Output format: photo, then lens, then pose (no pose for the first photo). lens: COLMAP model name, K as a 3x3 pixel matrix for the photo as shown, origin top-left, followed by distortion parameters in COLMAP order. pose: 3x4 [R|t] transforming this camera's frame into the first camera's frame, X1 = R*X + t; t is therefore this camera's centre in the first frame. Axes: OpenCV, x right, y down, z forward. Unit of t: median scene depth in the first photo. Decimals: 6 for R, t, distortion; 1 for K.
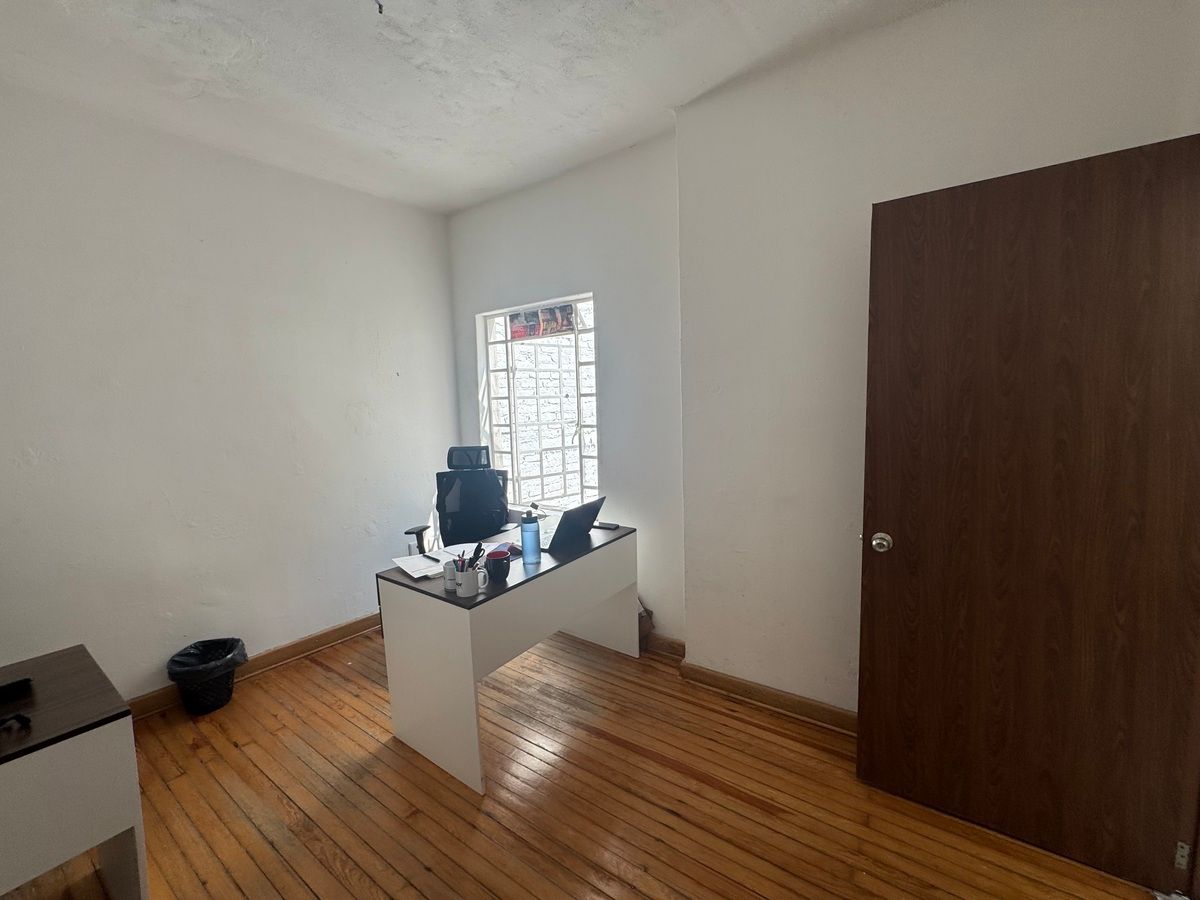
lens RADIAL K [[482.7, 0, 599.0], [0, 482.7, 447.1], [0, 0, 1]] dist [-0.000908, -0.000210]
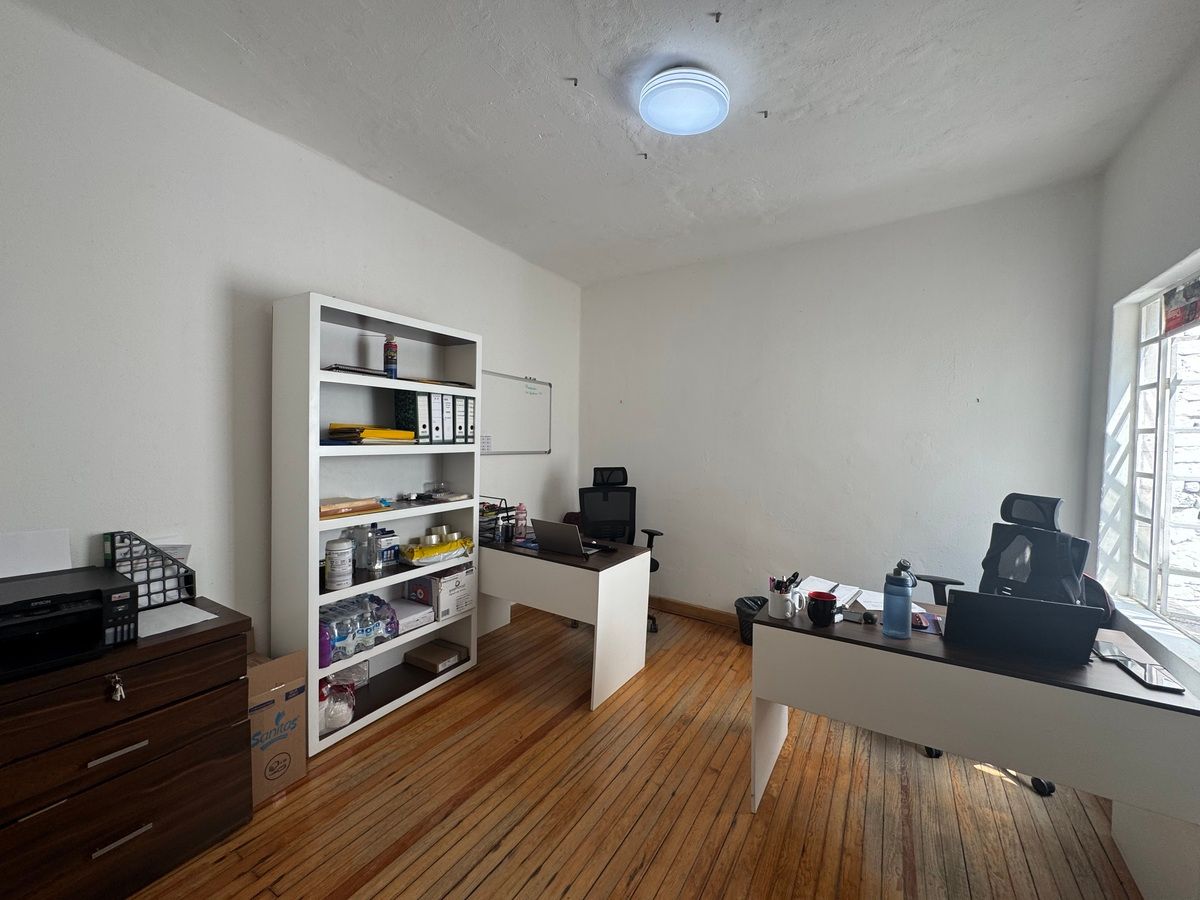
lens RADIAL K [[482.7, 0, 598.4], [0, 482.7, 448.4], [0, 0, 1]] dist [-0.000908, -0.000210]
pose [[0.056644, 0.055734, -0.996838, 0.409055], [-0.115534, 0.992099, 0.048904, -0.031445], [0.991687, 0.112398, 0.062635, 0.300095]]
